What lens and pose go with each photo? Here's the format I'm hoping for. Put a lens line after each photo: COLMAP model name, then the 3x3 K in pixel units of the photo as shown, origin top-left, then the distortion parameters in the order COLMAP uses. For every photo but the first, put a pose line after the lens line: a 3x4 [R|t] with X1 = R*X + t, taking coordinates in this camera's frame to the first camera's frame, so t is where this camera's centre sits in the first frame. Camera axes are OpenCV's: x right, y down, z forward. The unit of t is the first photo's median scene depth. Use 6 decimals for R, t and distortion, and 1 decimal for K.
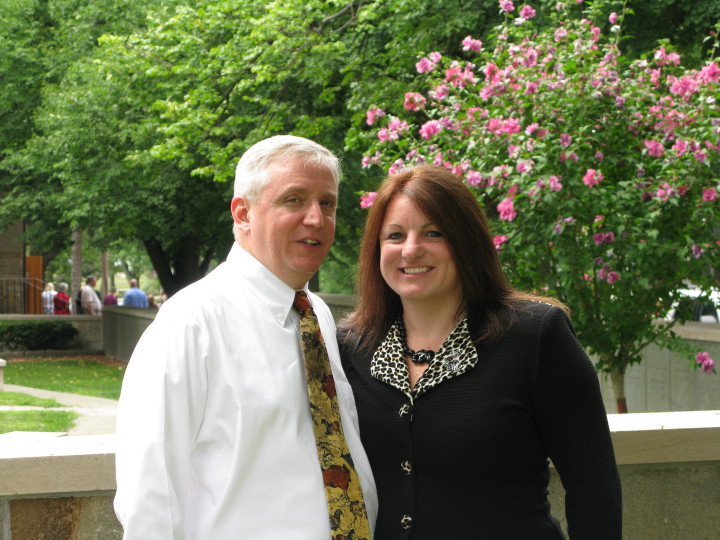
lens RADIAL K [[2081.3, 0, 357.1], [0, 2081.3, 265.2], [0, 0, 1]] dist [0.199186, 0.000000]
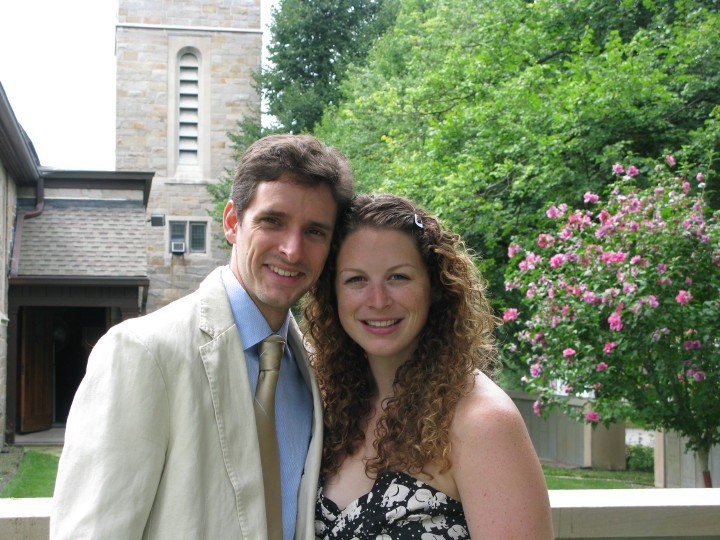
lens RADIAL K [[1402.3, 0, 345.7], [0, 1402.3, 274.0], [0, 0, 1]] dist [0.080909, 0.000000]
pose [[0.991519, 0.011553, -0.129444, 0.017812], [-0.020446, 0.997504, -0.067584, 0.005913], [0.128341, 0.069657, 0.989281, 0.107933]]
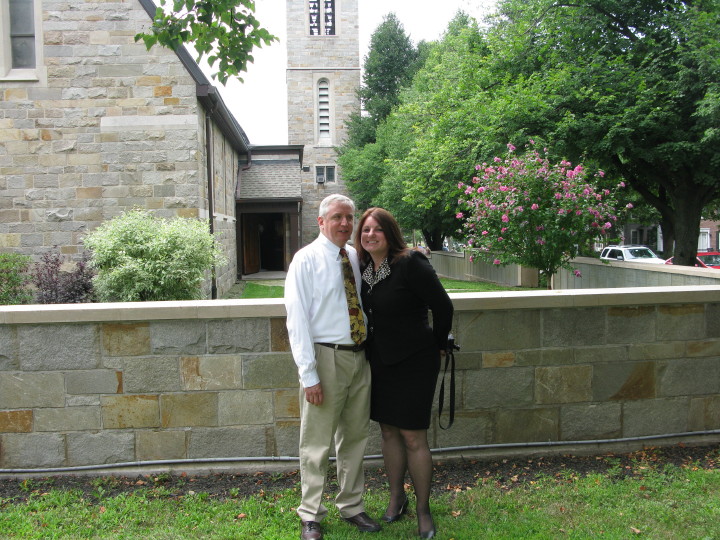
lens RADIAL K [[727.0, 0, 364.5], [0, 727.0, 259.1], [0, 0, 1]] dist [-0.110307, 0.000000]
pose [[0.980905, 0.002538, -0.194473, 0.072455], [0.003091, 0.999585, 0.028633, -0.000467], [0.194465, -0.028688, 0.980490, 0.004799]]
